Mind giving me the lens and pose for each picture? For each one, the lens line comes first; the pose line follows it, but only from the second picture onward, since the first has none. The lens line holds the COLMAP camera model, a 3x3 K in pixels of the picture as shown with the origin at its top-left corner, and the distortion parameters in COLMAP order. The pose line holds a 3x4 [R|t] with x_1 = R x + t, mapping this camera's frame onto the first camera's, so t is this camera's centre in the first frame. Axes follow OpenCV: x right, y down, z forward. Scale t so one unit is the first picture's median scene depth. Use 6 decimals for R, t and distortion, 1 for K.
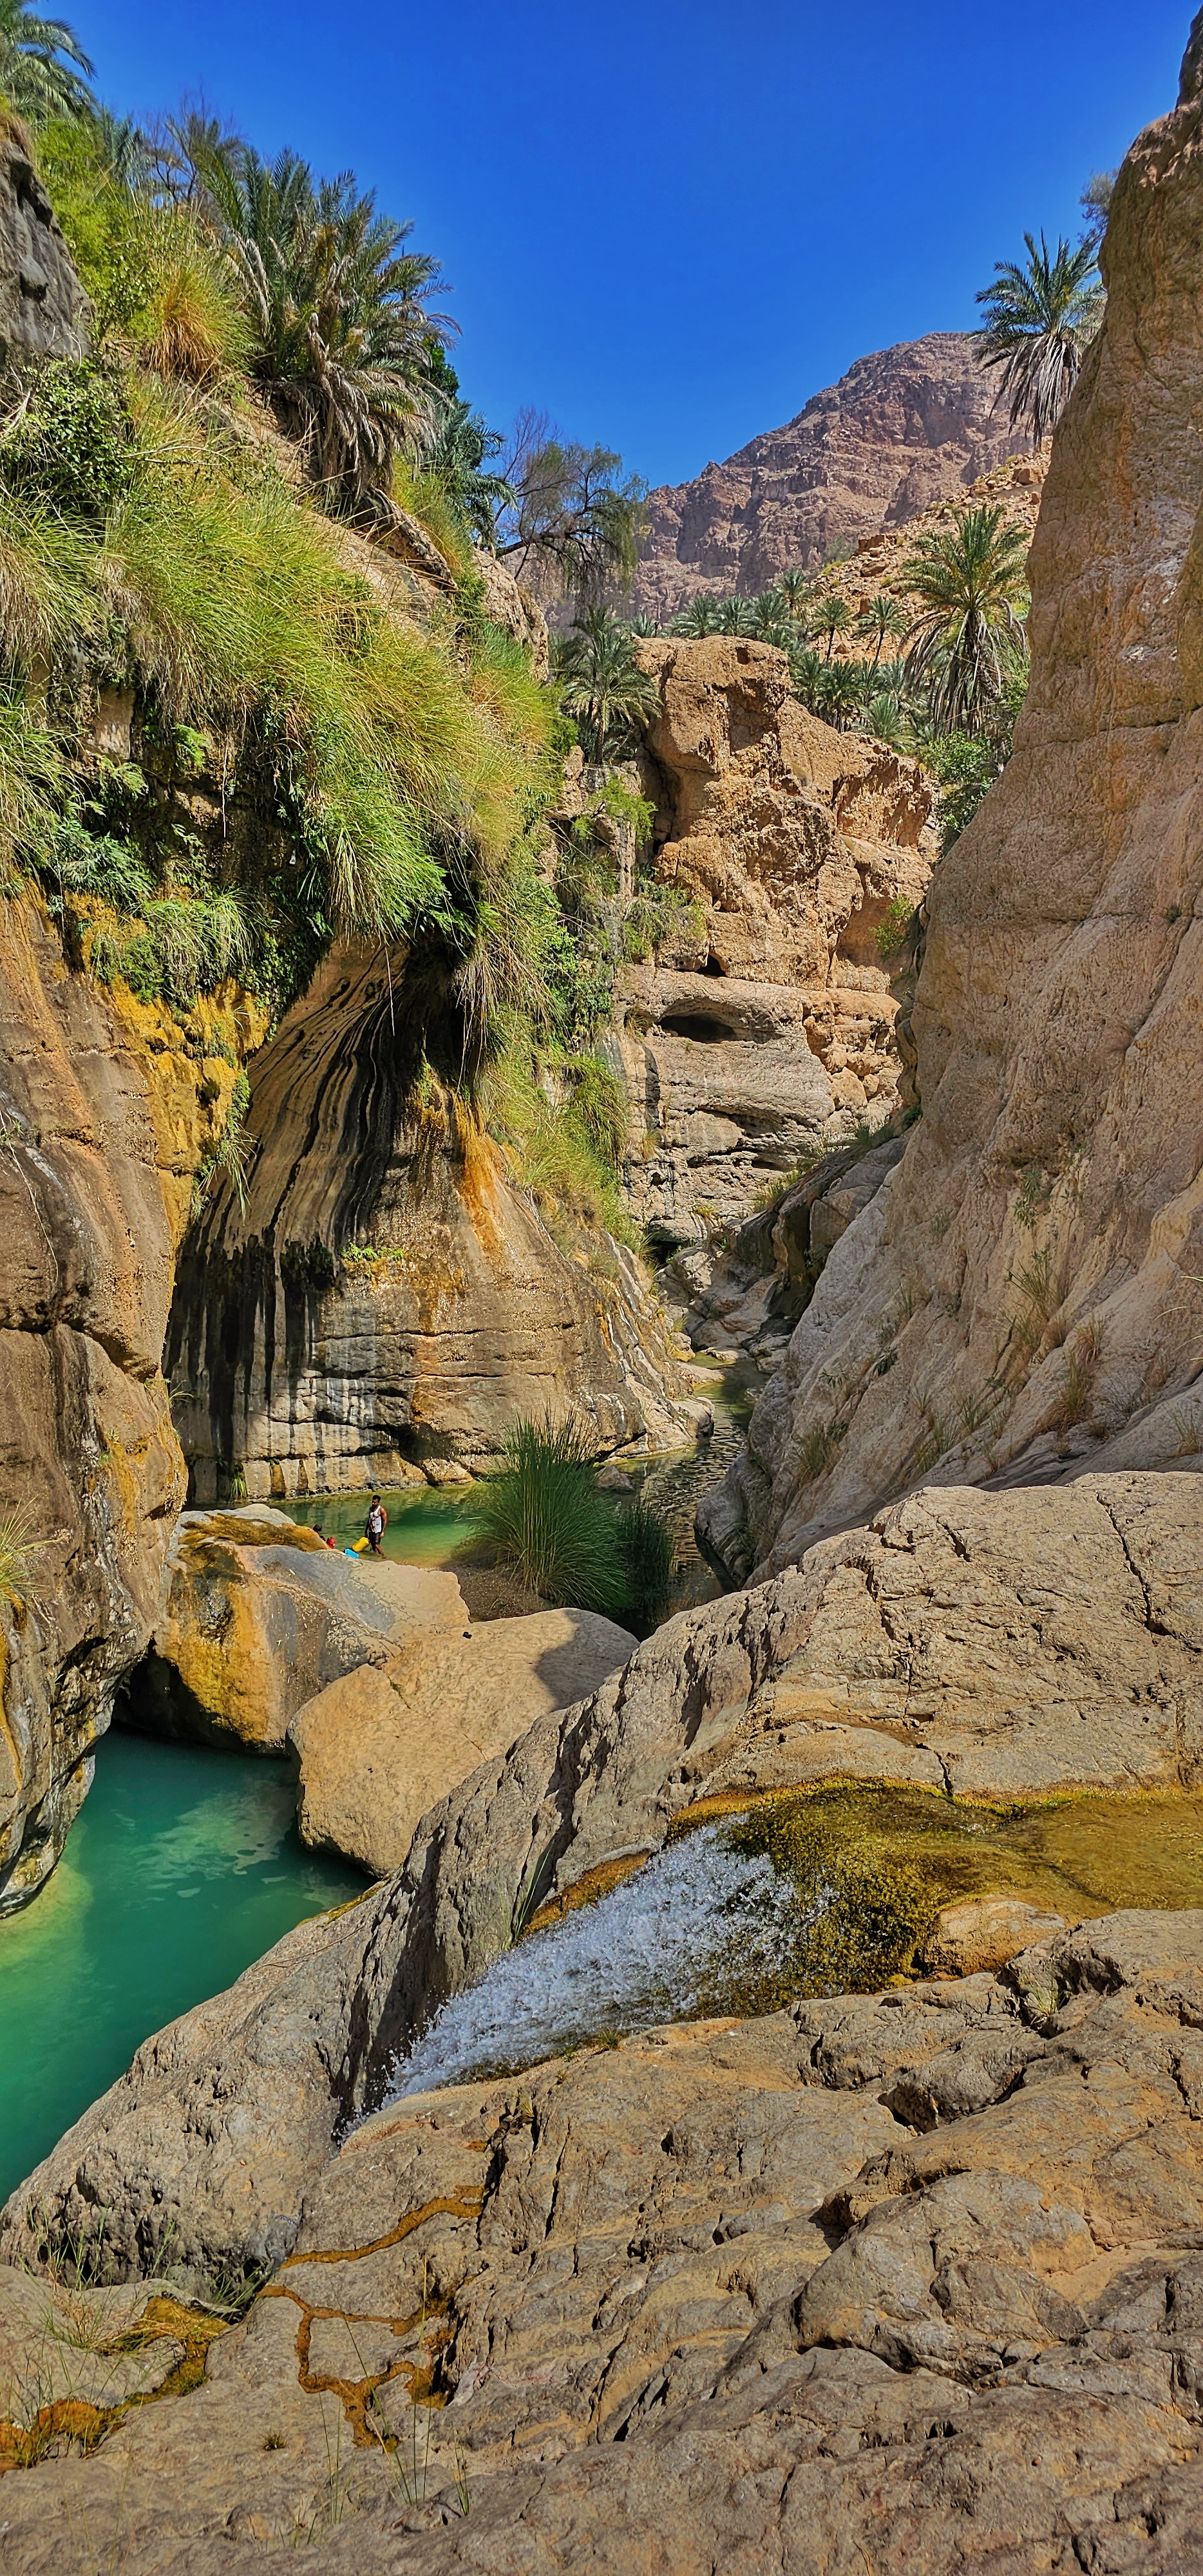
lens RADIAL K [[1792.1, 0, 601.5], [0, 1792.1, 1288.0], [0, 0, 1]] dist [0.029908, -0.002220]
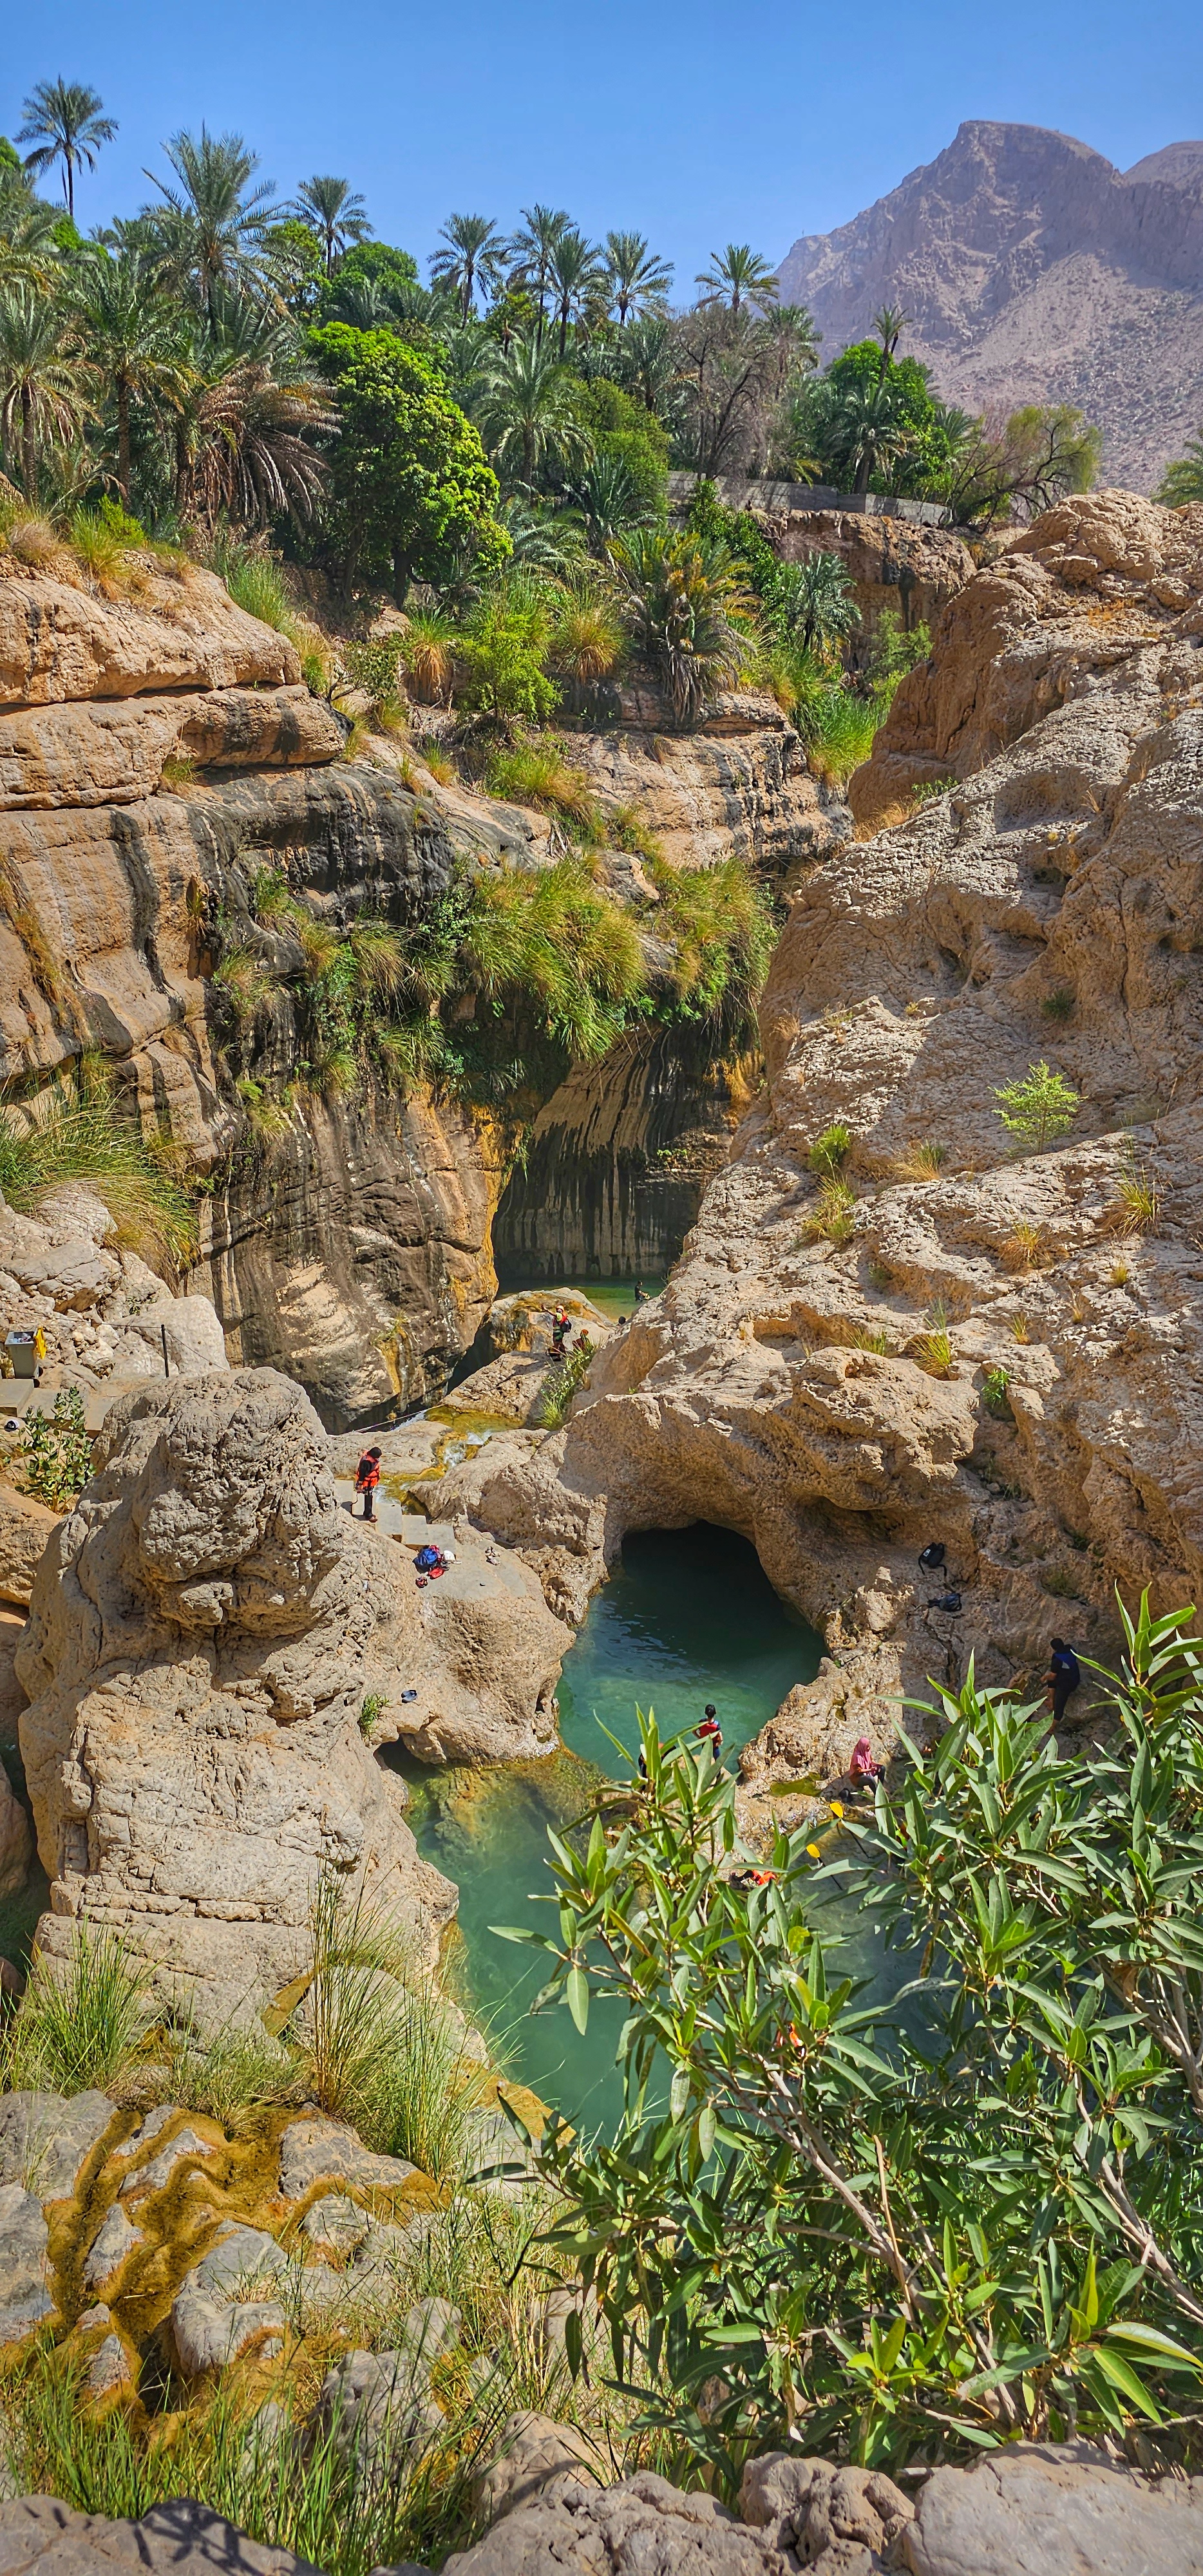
lens RADIAL K [[1792.1, 0, 601.5], [0, 1792.1, 1288.0], [0, 0, 1]] dist [0.029908, -0.002220]
pose [[0.919359, 0.094800, -0.381828, 0.896954], [-0.022831, 0.981755, 0.188776, -0.384468], [0.392757, -0.164835, 0.904749, -1.284550]]
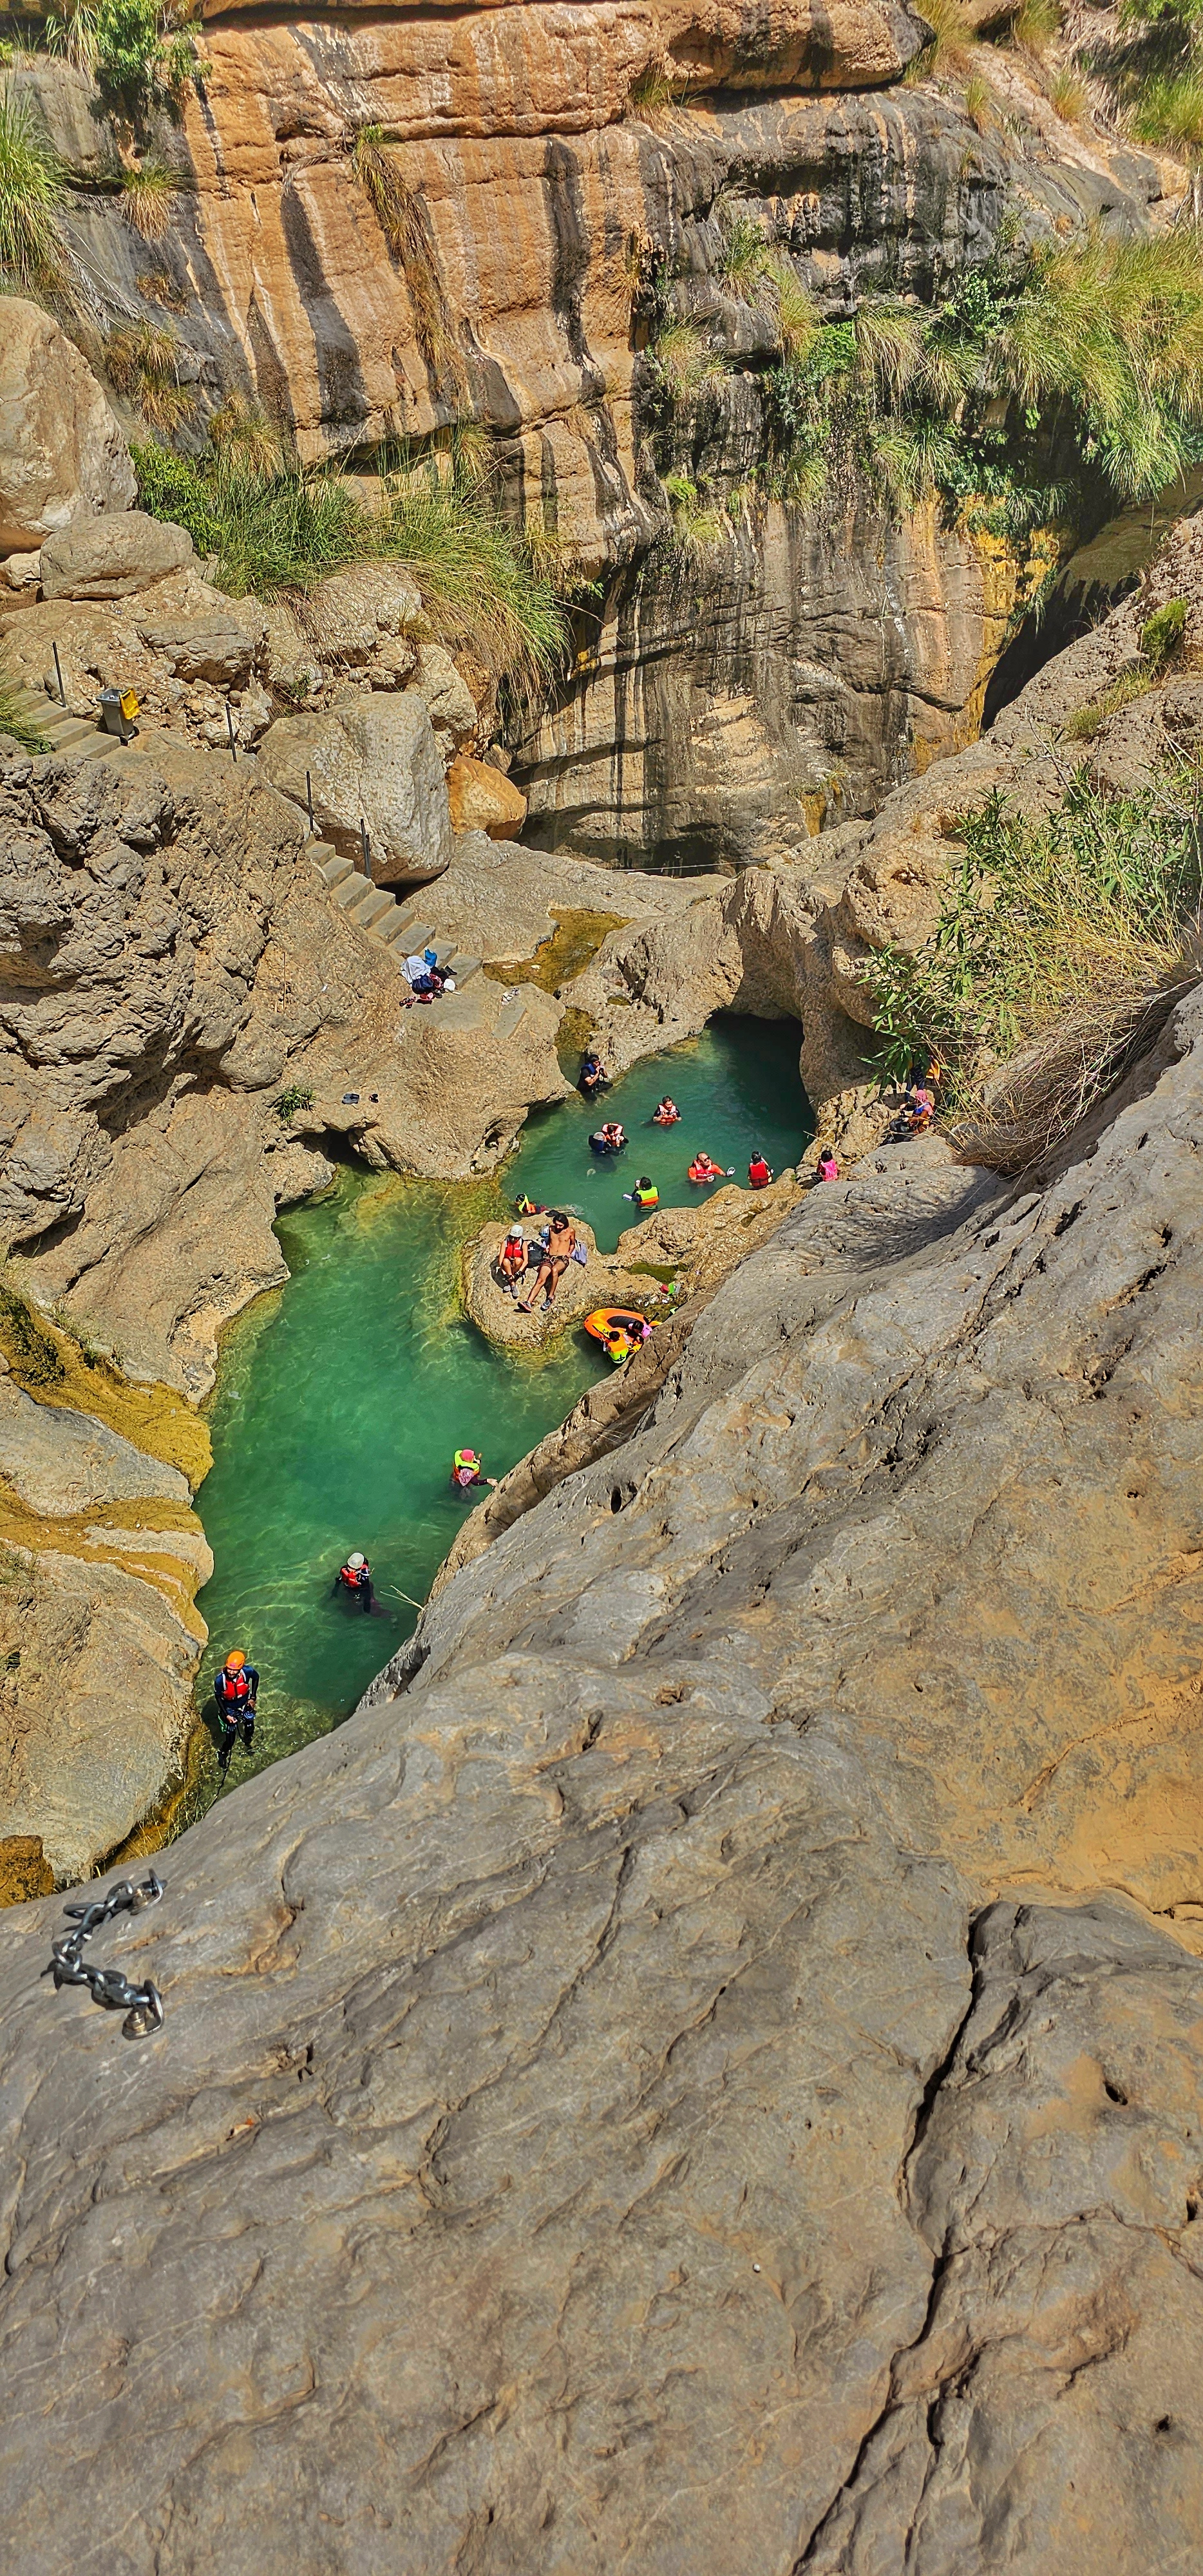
lens RADIAL K [[1878.2, 0, 601.5], [0, 1878.2, 1288.0], [0, 0, 1]] dist [0.017861, -0.002200]
pose [[0.651298, 0.408798, -0.639292, 1.301496], [-0.083287, 0.875901, 0.475248, -0.410558], [0.754237, -0.256284, 0.604520, -1.030977]]
